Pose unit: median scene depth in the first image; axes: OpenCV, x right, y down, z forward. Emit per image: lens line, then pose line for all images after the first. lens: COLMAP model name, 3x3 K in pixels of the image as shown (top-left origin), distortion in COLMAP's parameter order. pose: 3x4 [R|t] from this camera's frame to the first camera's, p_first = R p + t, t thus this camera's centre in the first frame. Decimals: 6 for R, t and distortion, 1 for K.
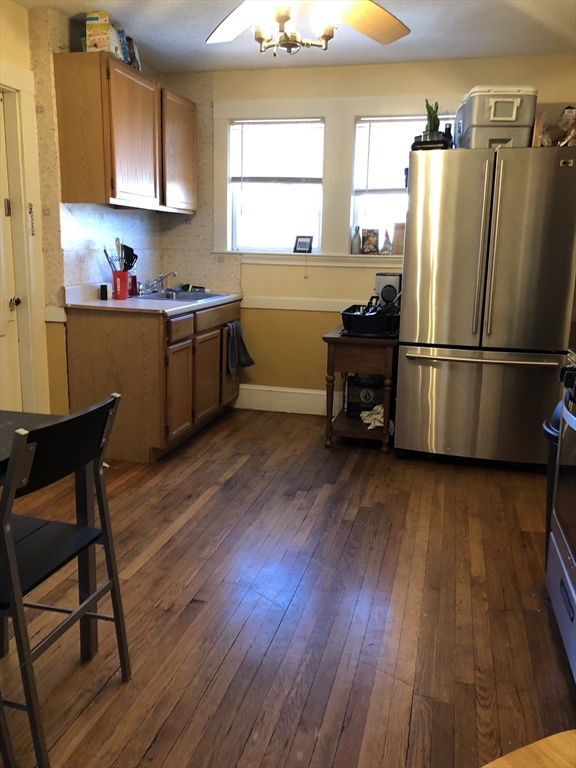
lens RADIAL K [[610.4, 0, 288.0], [0, 610.4, 384.0], [0, 0, 1]] dist [0.008635, -0.000519]
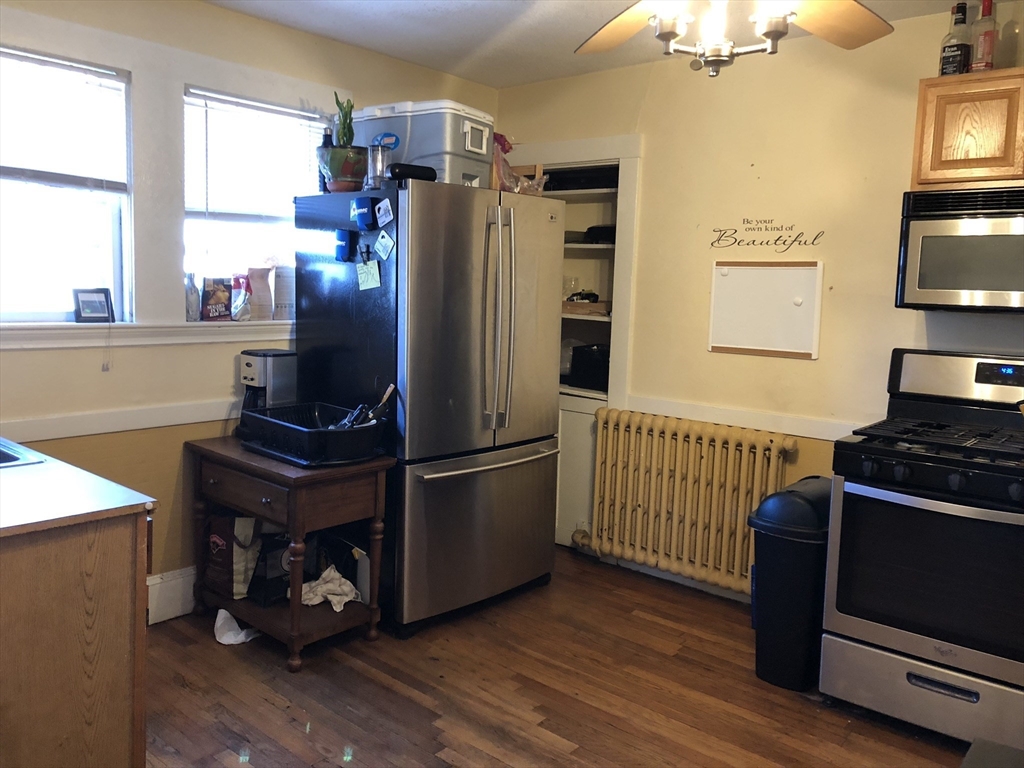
lens RADIAL K [[831.7, 0, 512.0], [0, 831.7, 384.0], [0, 0, 1]] dist [-0.008492, -0.007761]
pose [[0.447135, -0.113487, 0.887238, -0.459771], [0.167534, 0.984990, 0.041559, -0.142878], [-0.878637, 0.130060, 0.459436, 0.410969]]
